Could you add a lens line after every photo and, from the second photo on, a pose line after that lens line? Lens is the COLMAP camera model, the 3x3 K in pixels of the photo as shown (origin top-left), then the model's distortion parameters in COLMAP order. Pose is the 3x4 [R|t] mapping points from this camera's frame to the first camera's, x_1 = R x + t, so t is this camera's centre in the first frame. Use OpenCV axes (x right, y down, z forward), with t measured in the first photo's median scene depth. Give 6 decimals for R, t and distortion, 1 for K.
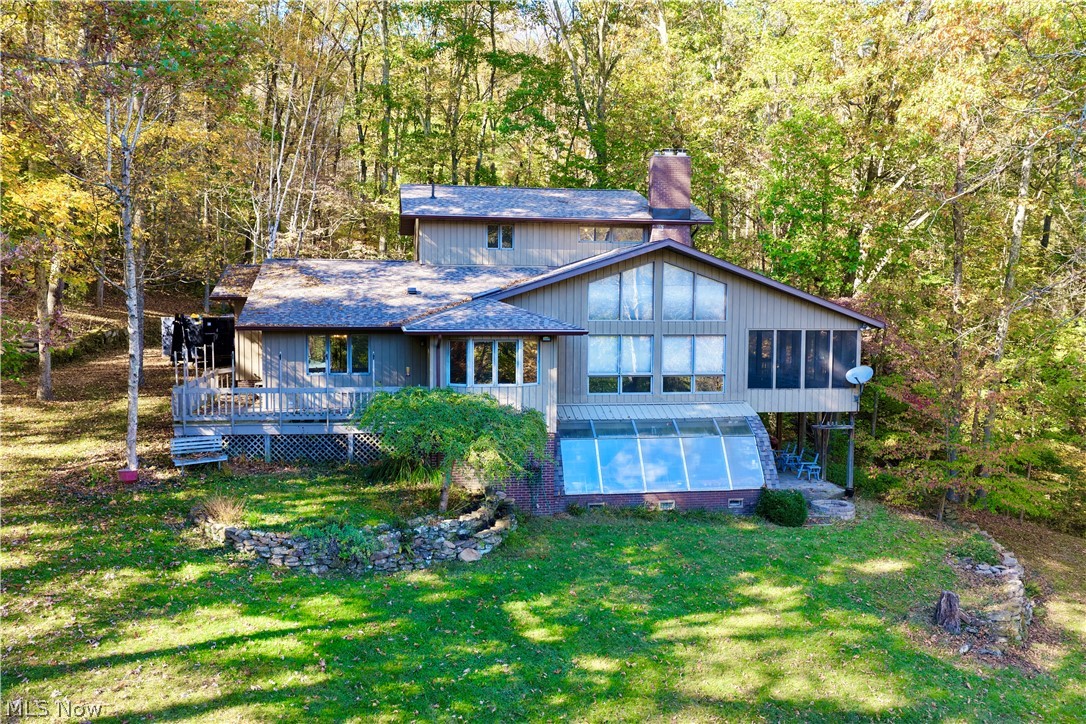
lens RADIAL K [[918.9, 0, 543.0], [0, 918.9, 362.0], [0, 0, 1]] dist [0.003726, 0.033426]
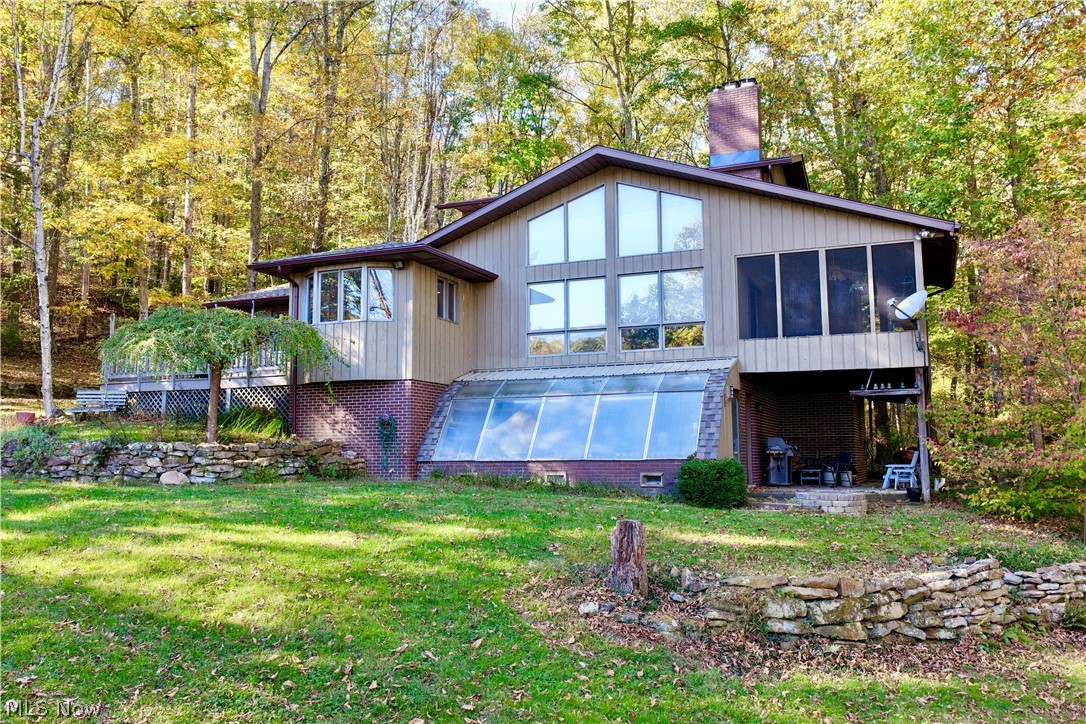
lens RADIAL K [[918.9, 0, 543.0], [0, 918.9, 362.0], [0, 0, 1]] dist [0.003726, 0.033426]
pose [[0.826786, -0.076199, -0.557331, 0.490570], [-0.033670, 0.982303, -0.184250, 0.181079], [0.561507, 0.171101, 0.809589, 0.351390]]
